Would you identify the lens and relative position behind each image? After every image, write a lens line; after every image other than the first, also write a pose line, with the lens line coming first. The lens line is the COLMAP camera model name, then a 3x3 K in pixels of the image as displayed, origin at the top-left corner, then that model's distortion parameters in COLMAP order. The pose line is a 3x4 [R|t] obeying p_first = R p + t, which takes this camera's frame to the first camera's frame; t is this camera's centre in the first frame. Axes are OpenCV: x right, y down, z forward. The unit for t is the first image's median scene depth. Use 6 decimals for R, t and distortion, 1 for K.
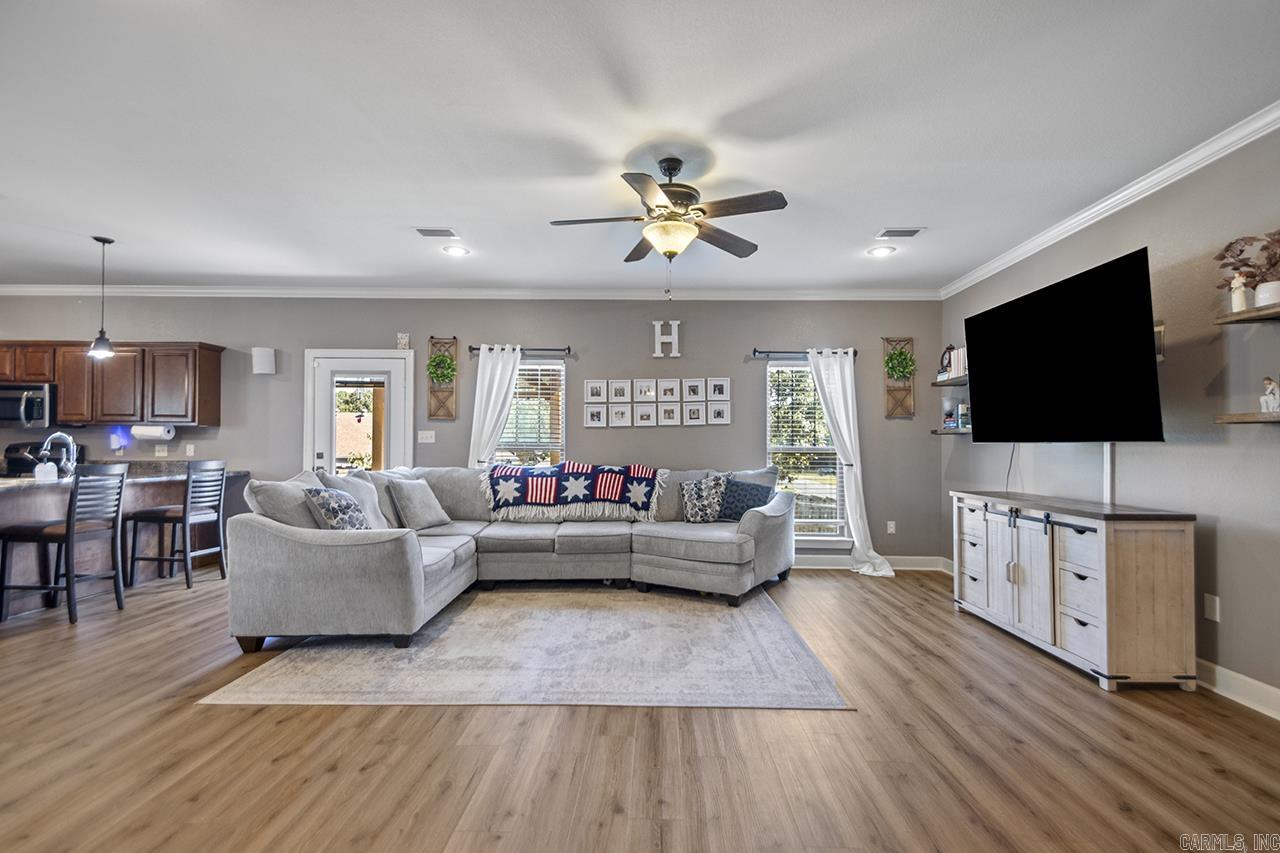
lens RADIAL K [[602.3, 0, 637.5], [0, 602.3, 434.6], [0, 0, 1]] dist [0.031181, -0.012364]
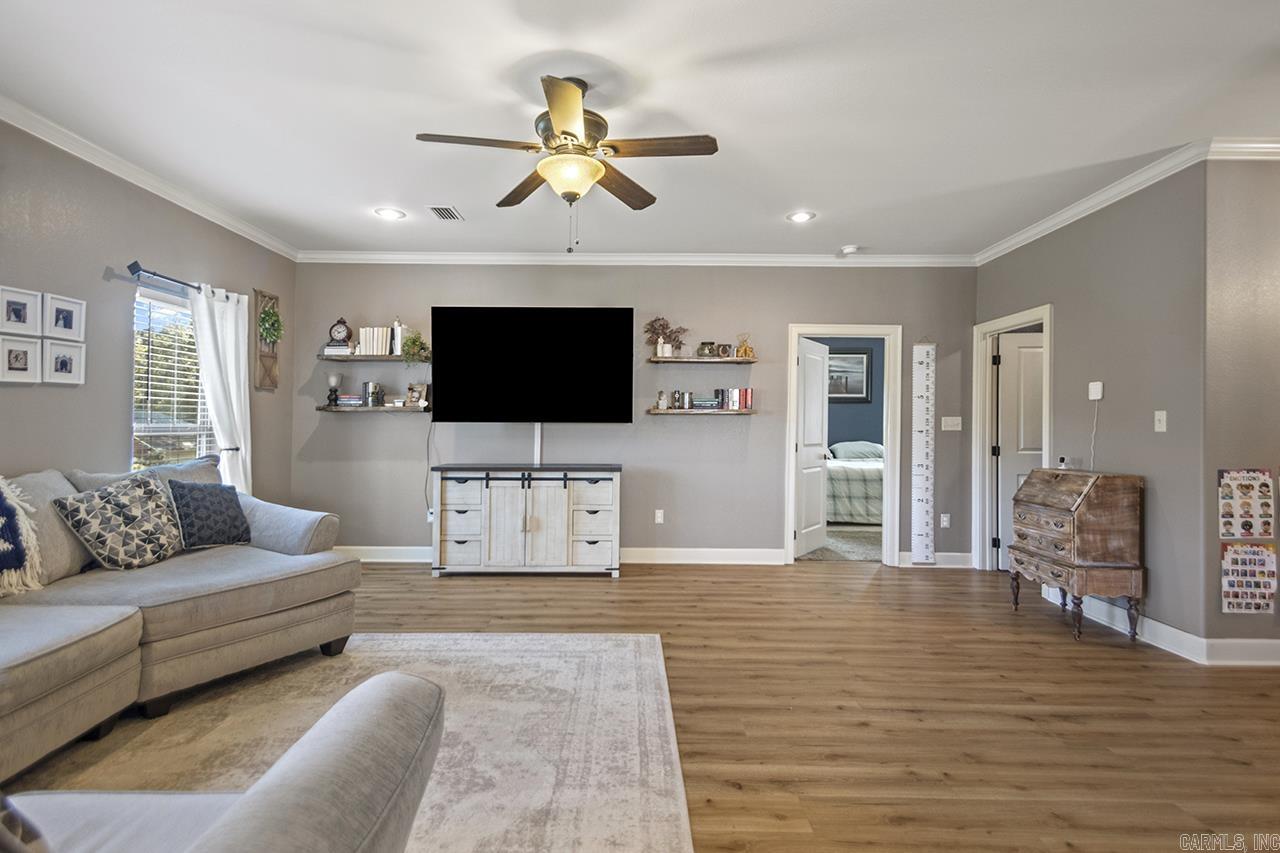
lens RADIAL K [[615.8, 0, 635.8], [0, 615.8, 421.5], [0, 0, 1]] dist [0.037833, -0.021797]
pose [[-0.032458, 0.000252, 0.999473, -0.445482], [-0.024049, 0.999710, -0.001033, 0.004365], [-0.999184, -0.024069, -0.032442, 0.526014]]
